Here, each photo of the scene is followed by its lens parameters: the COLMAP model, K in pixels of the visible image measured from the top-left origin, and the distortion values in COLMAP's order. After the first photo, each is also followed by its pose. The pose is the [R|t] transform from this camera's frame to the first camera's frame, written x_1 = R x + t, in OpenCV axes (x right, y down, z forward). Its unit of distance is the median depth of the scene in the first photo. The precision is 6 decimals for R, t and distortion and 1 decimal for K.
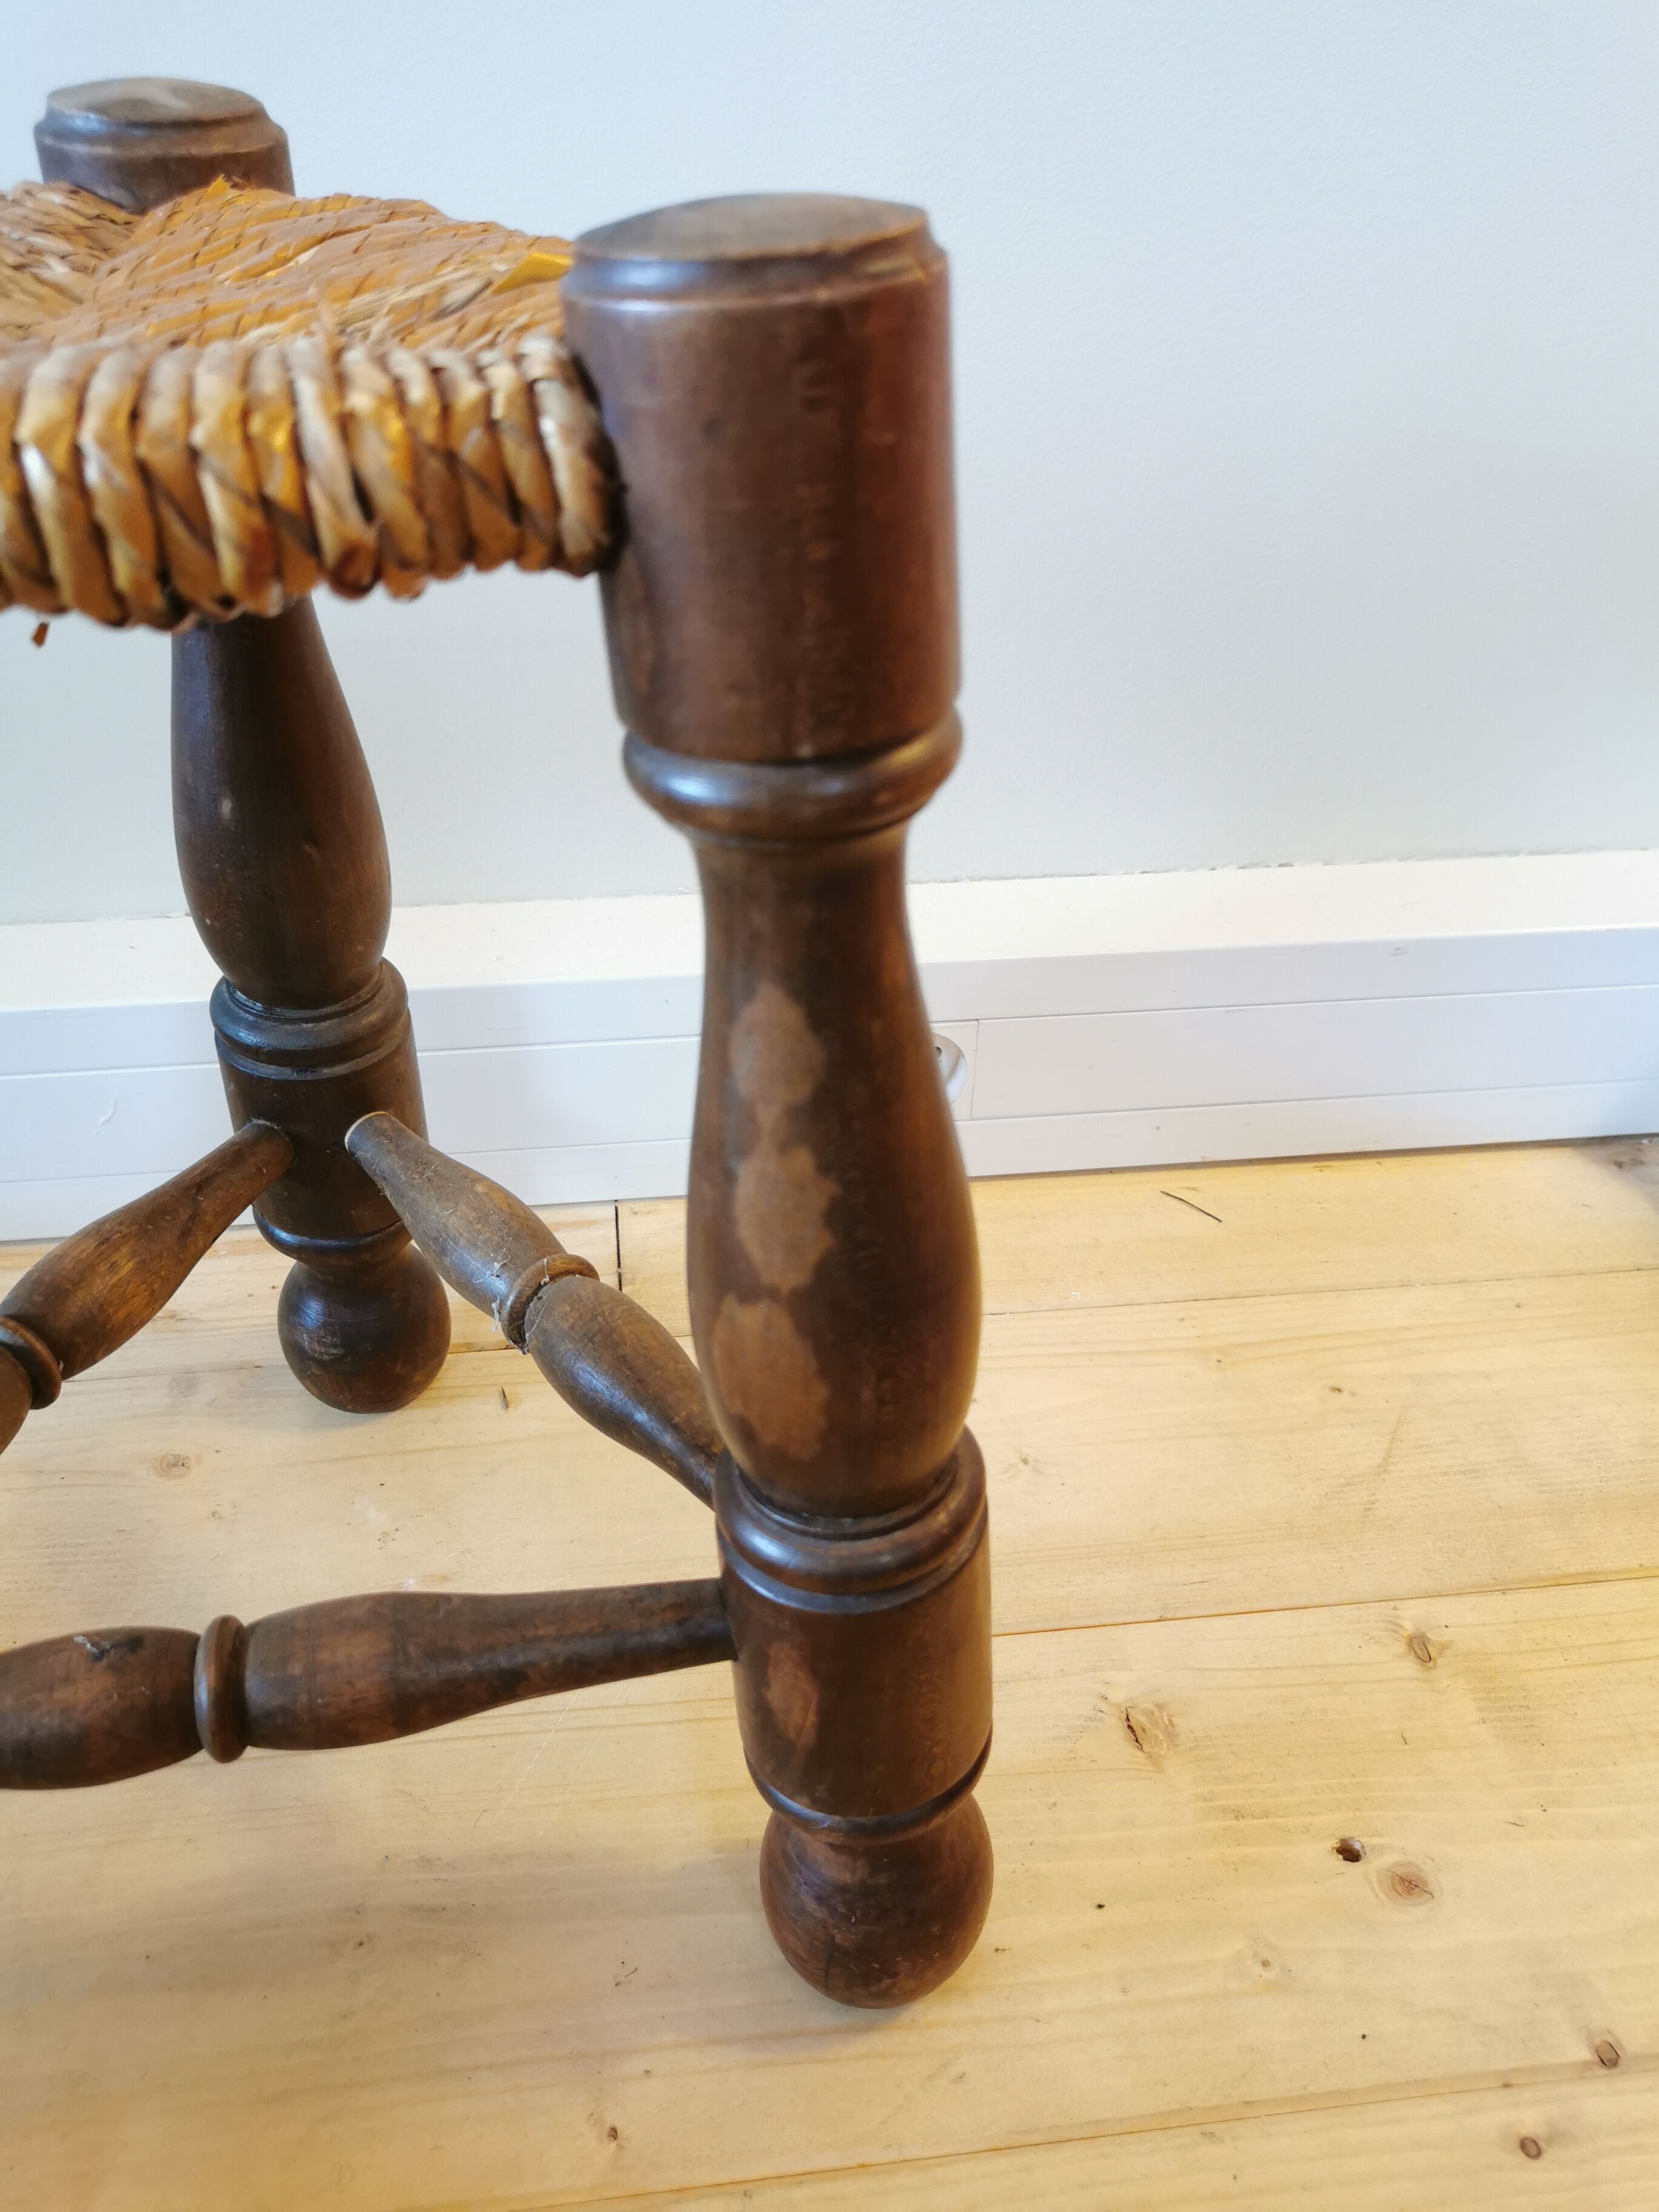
lens RADIAL K [[1778.0, 0, 843.8], [0, 1778.0, 1116.4], [0, 0, 1]] dist [0.012066, -0.003312]
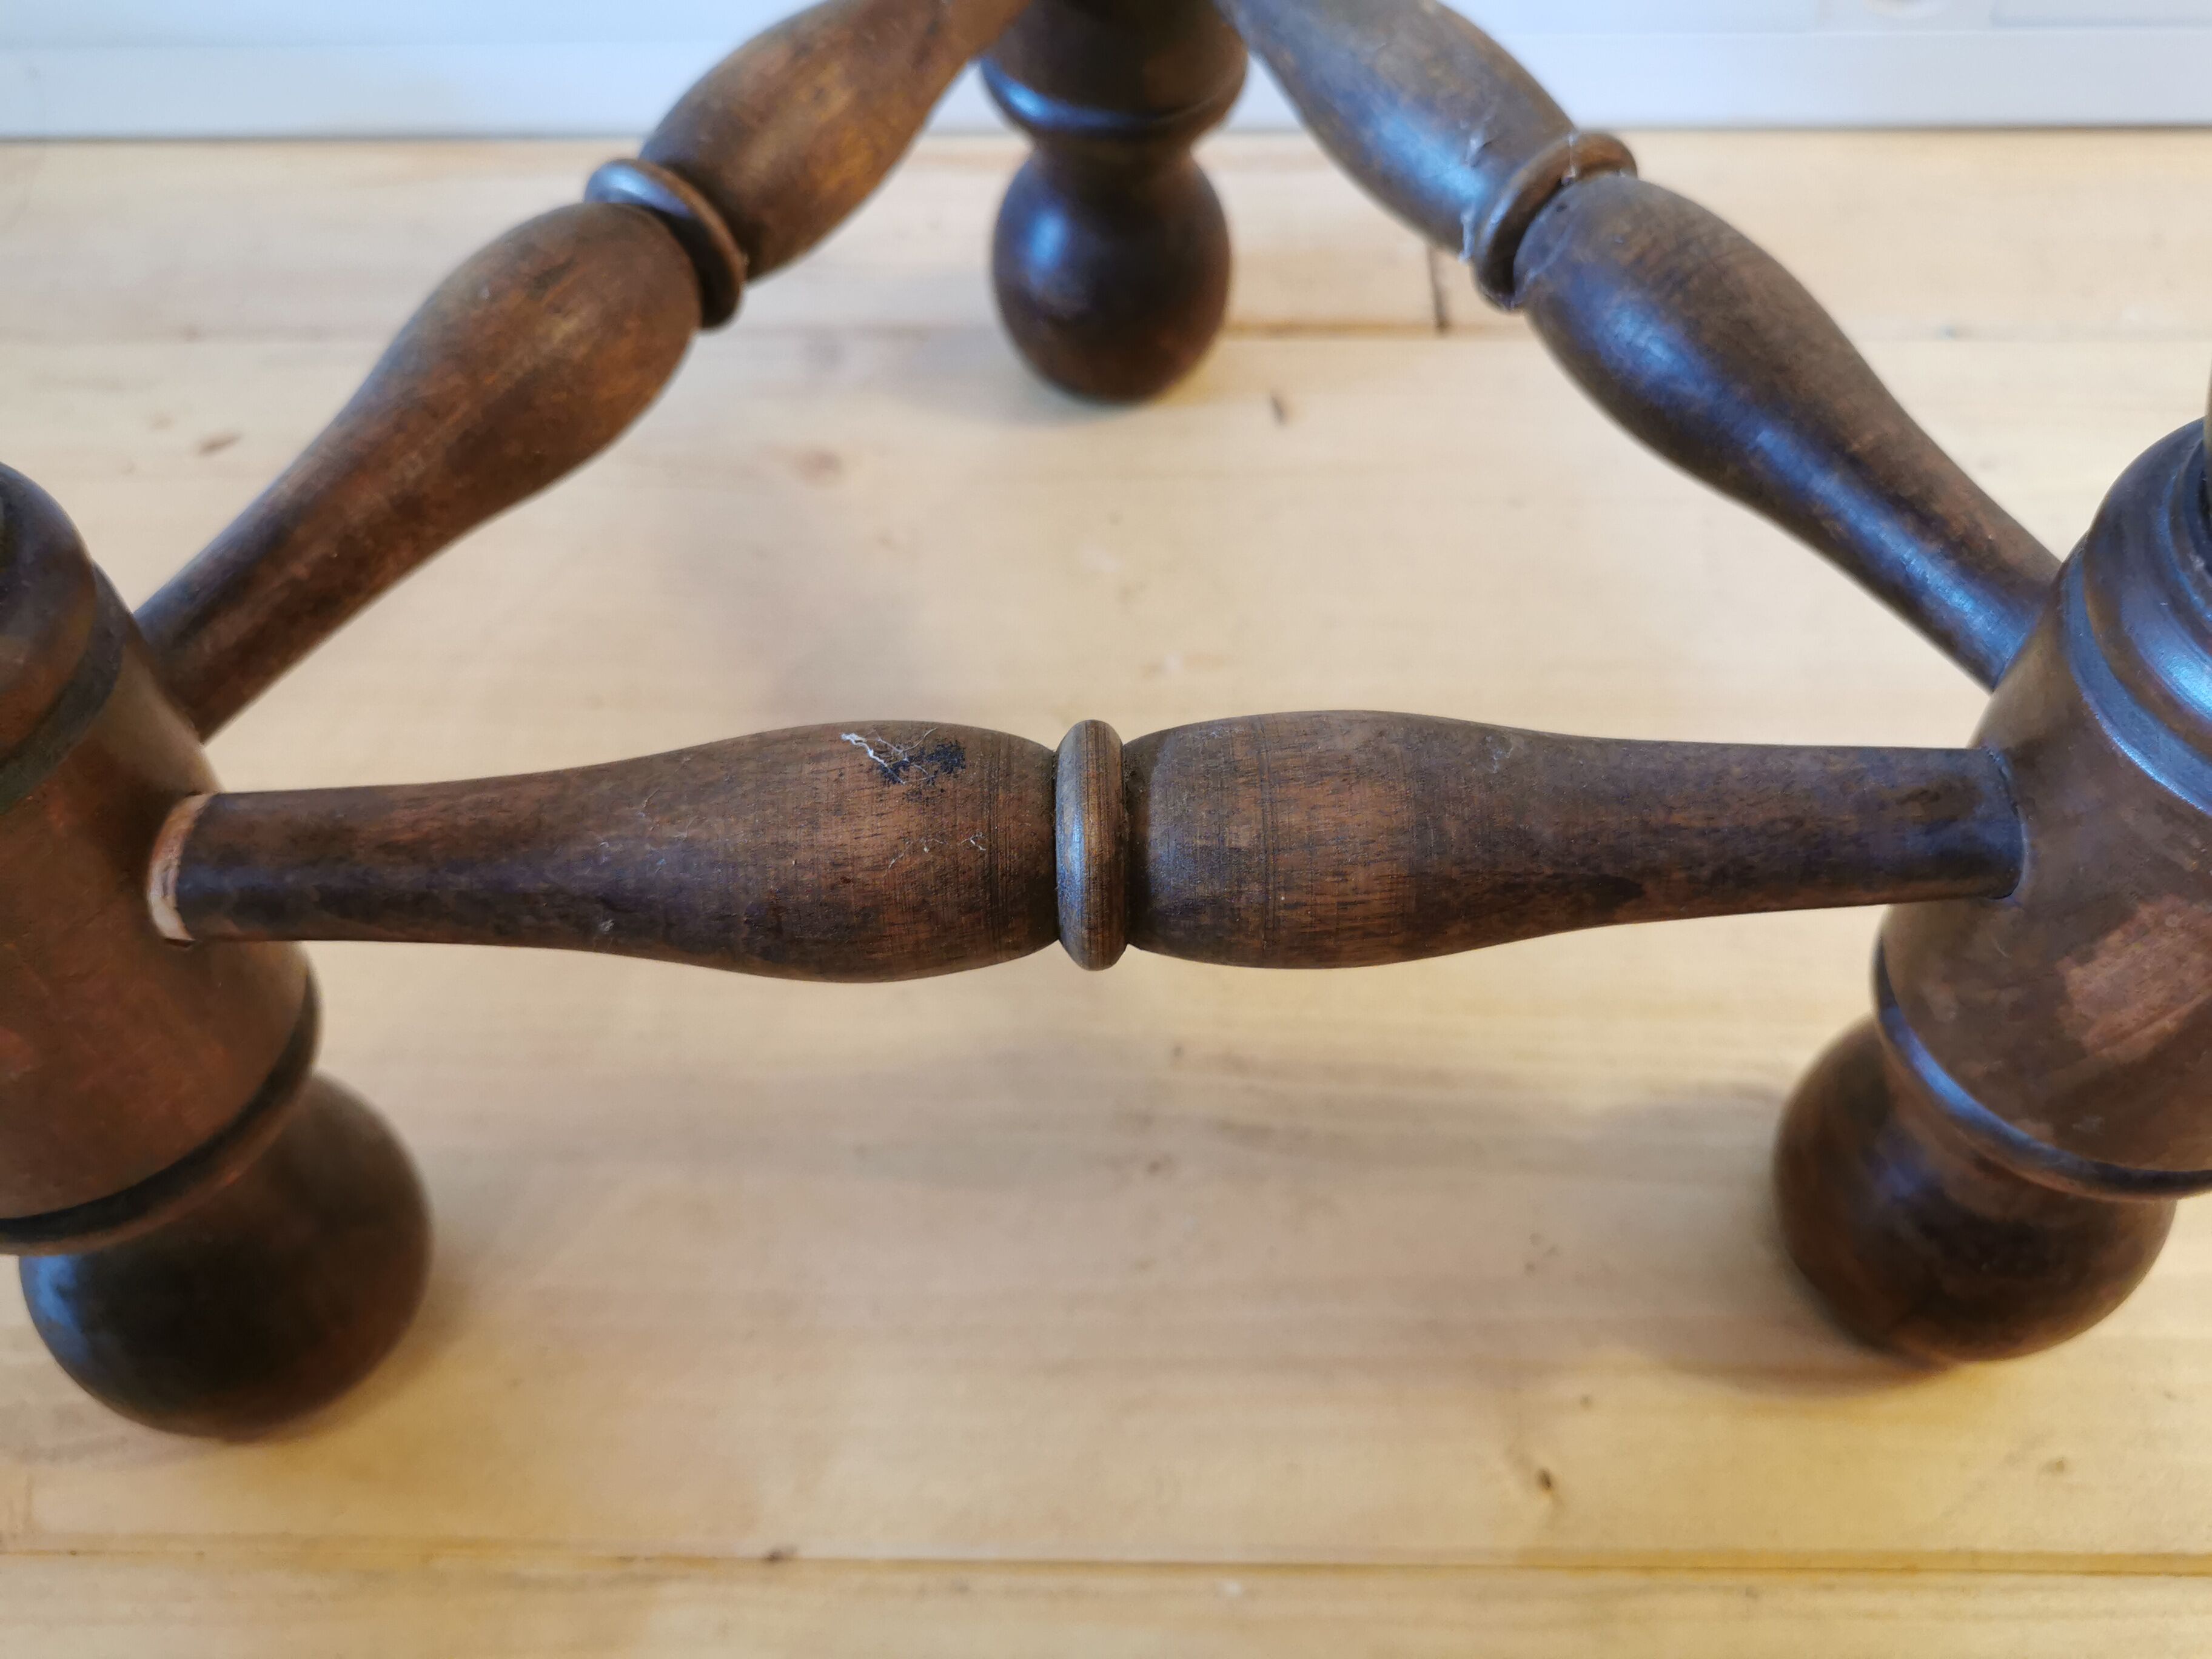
lens RADIAL K [[1849.1, 0, 1119.2], [0, 1849.1, 843.8], [0, 0, 1]] dist [0.008653, 0.022908]
pose [[0.987727, 0.115597, -0.105035, -0.258643], [-0.069630, 0.927857, 0.366377, 0.097026], [0.139809, -0.354567, 0.924519, 0.426445]]
